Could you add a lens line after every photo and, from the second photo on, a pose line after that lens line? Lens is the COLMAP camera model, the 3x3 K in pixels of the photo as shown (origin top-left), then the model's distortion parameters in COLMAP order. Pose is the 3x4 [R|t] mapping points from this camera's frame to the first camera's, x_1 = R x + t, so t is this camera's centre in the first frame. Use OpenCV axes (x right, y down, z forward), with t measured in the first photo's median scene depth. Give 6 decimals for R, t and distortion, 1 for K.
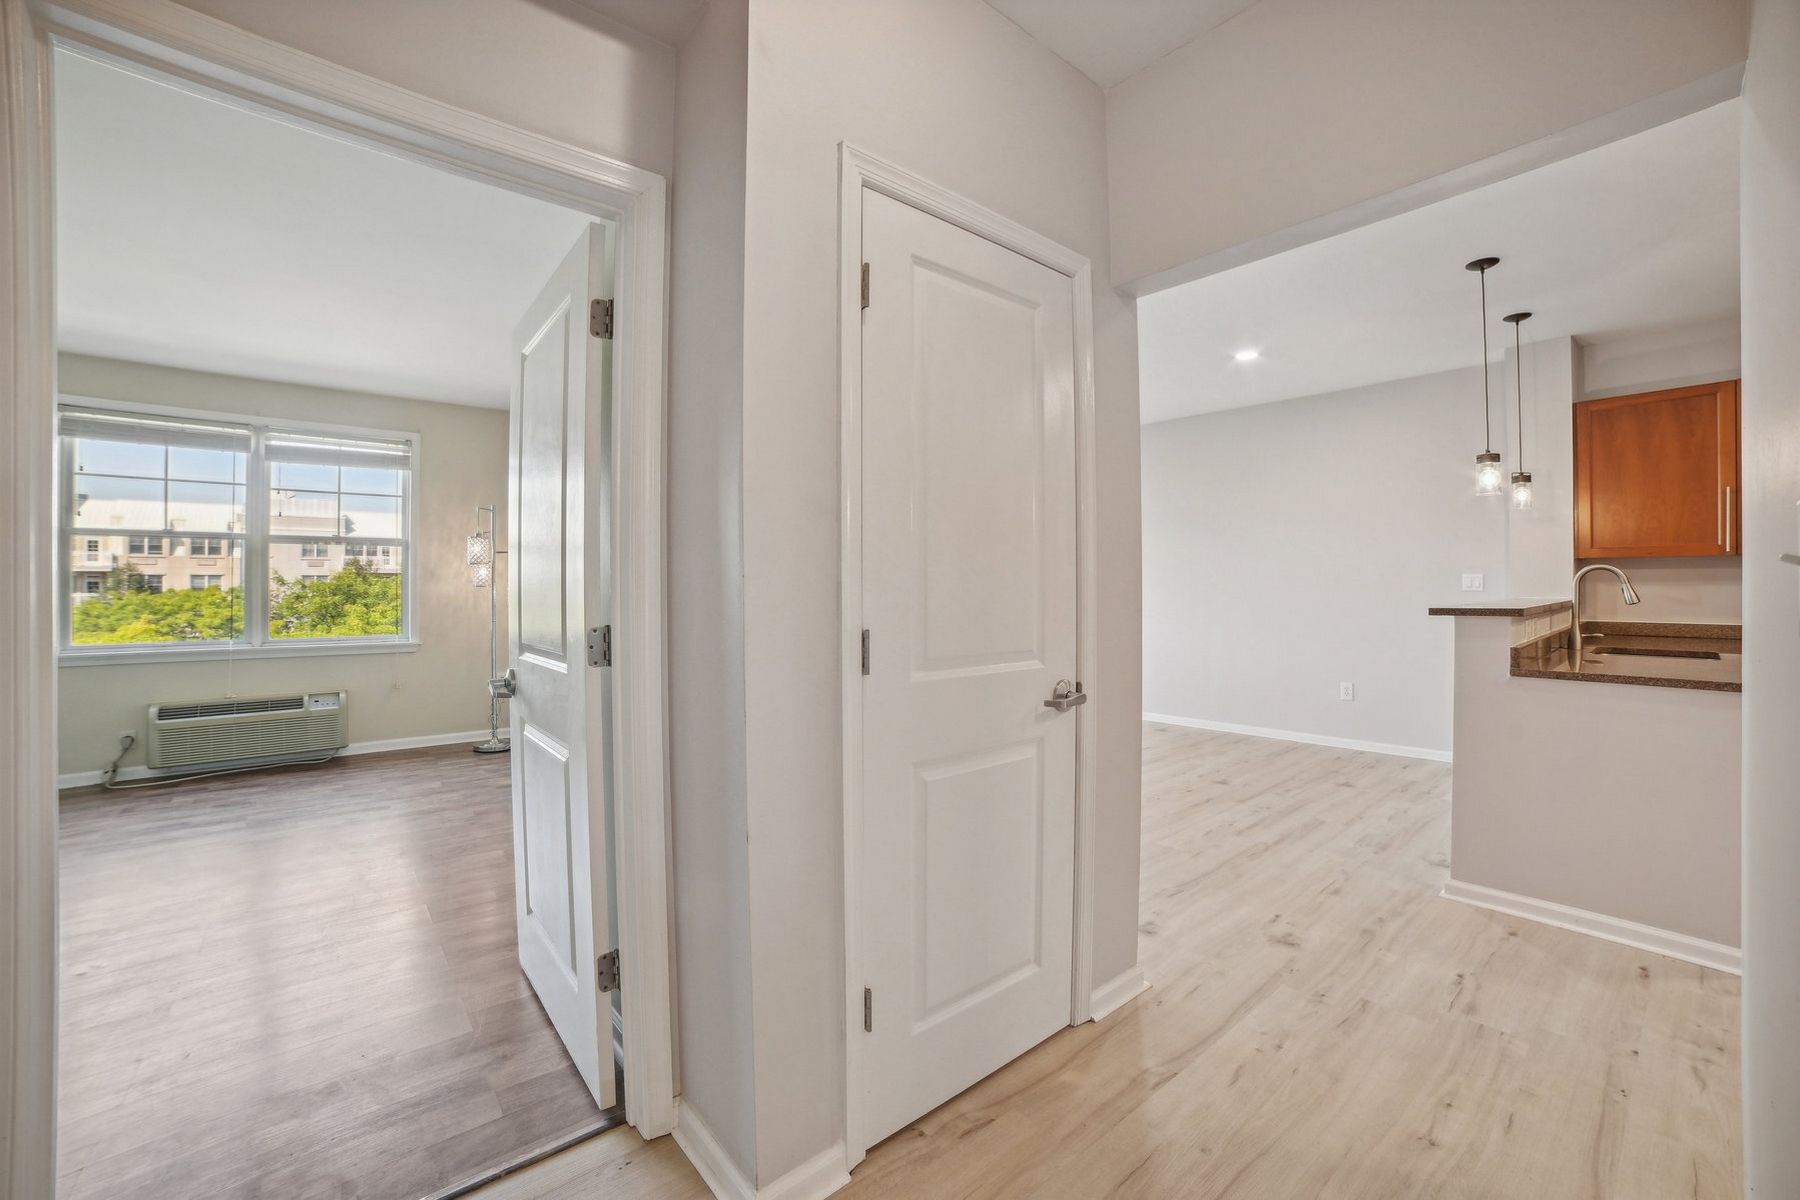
lens RADIAL K [[728.3, 0, 904.4], [0, 728.3, 584.0], [0, 0, 1]] dist [-0.083565, 0.025157]
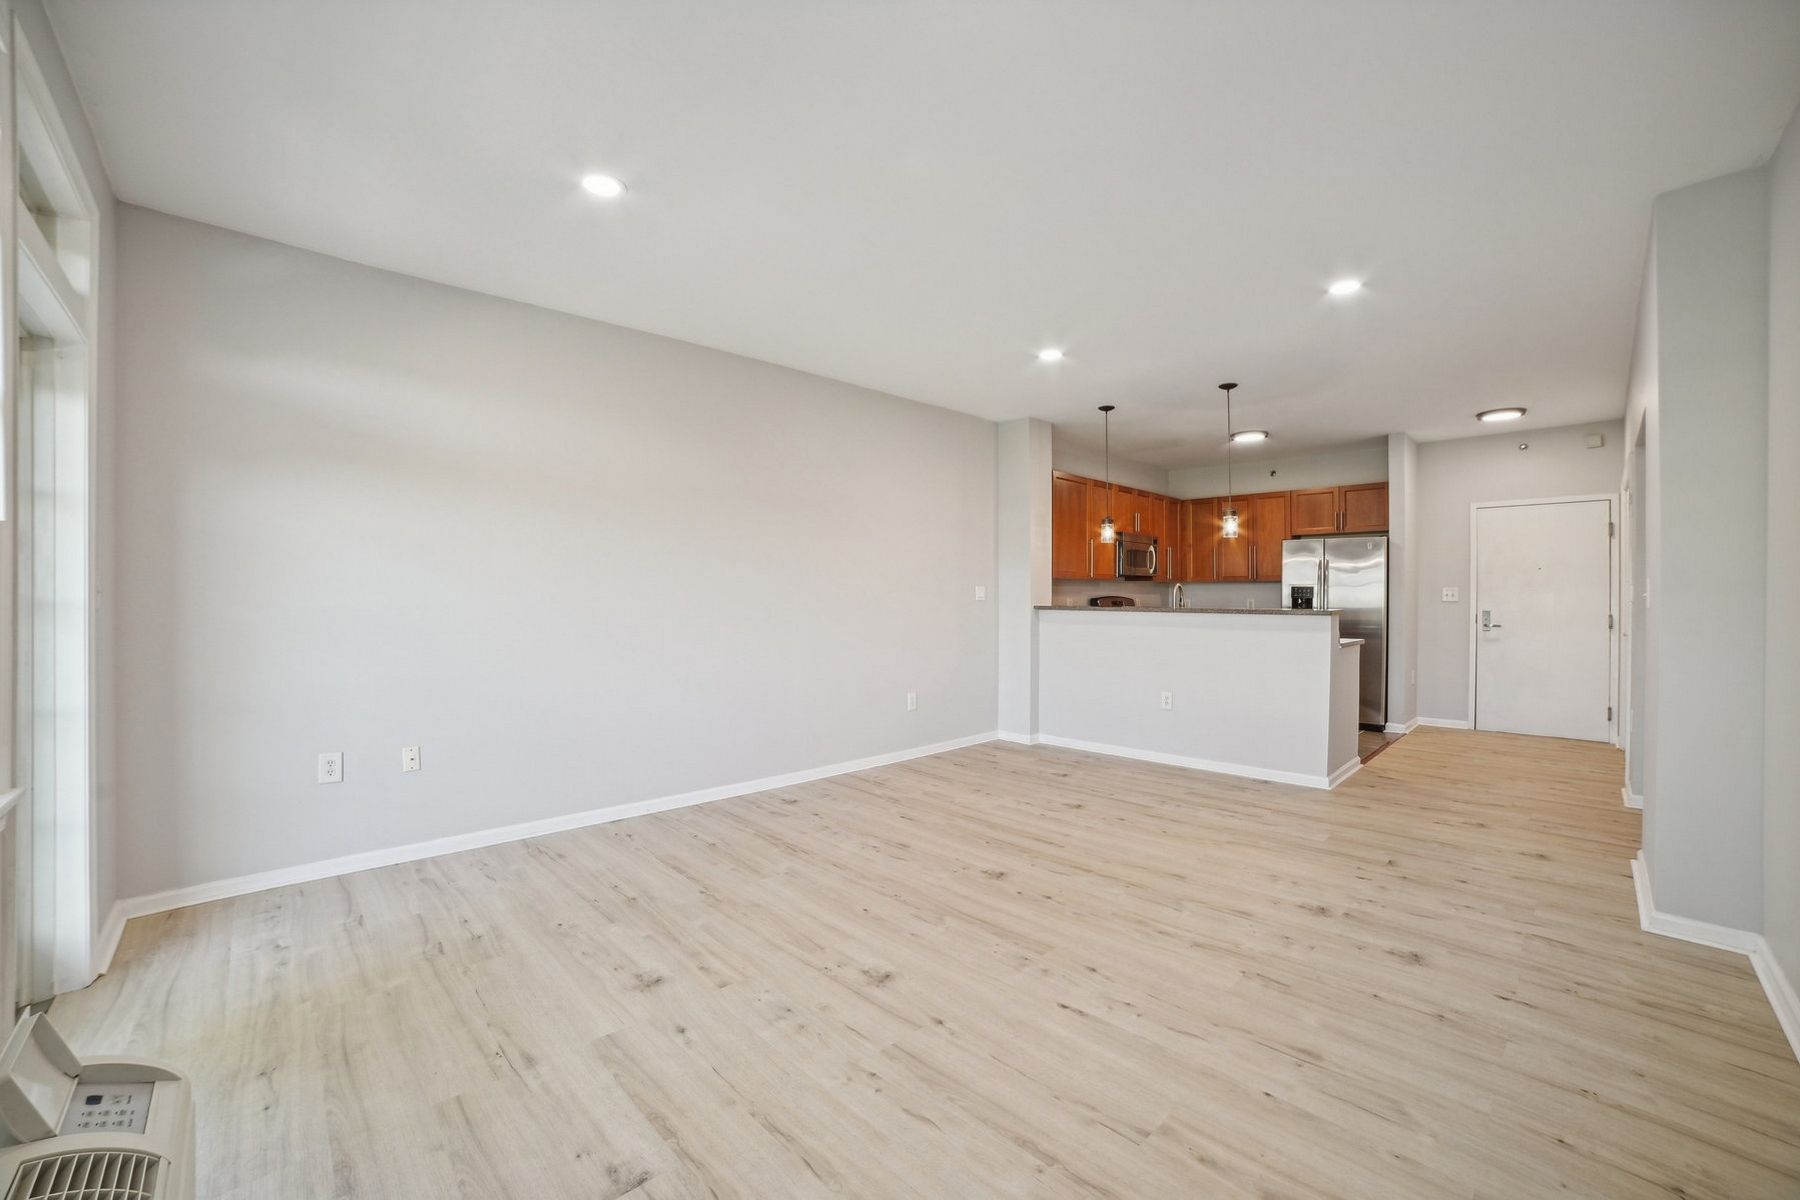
lens RADIAL K [[727.1, 0, 897.7], [0, 727.1, 599.6], [0, 0, 1]] dist [-0.111737, 0.035004]
pose [[-0.068308, -0.001415, 0.997663, -0.754097], [-0.006863, 0.999976, 0.000949, 0.012711], [-0.997641, -0.006782, -0.068316, 2.066978]]
